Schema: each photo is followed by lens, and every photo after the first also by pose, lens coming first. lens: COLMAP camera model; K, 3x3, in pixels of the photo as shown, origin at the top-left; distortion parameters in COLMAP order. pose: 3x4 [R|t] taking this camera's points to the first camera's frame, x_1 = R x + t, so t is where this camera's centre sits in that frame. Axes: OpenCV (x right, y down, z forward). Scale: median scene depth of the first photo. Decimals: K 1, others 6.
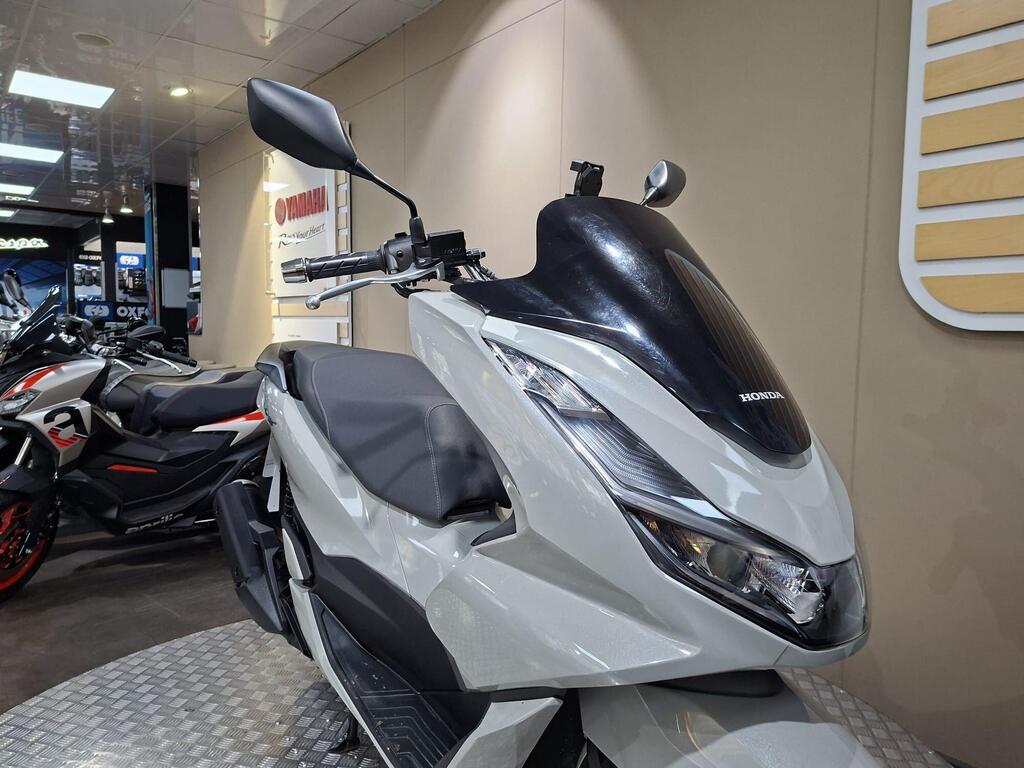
lens RADIAL K [[731.2, 0, 506.8], [0, 731.2, 385.4], [0, 0, 1]] dist [0.029518, -0.029837]
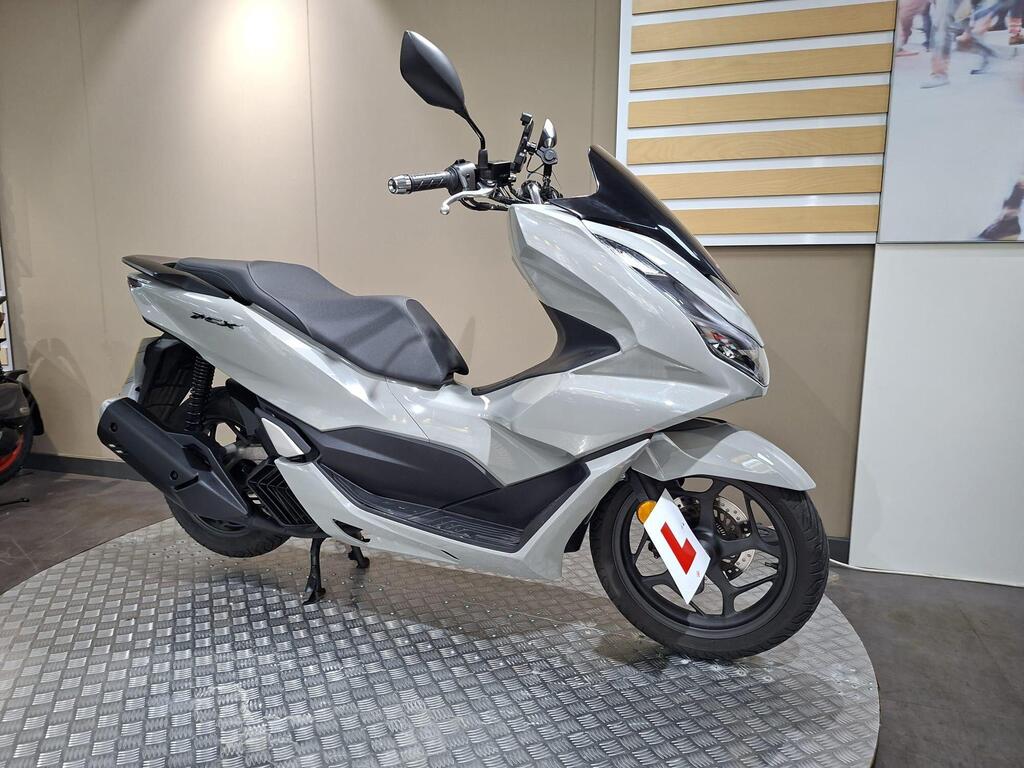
lens RADIAL K [[715.4, 0, 505.0], [0, 715.4, 379.4], [0, 0, 1]] dist [0.057370, -0.061364]
pose [[0.824157, -0.096068, 0.558154, -0.512103], [0.050985, 0.994092, 0.095817, 0.042830], [-0.564062, -0.050511, 0.824186, -0.095287]]
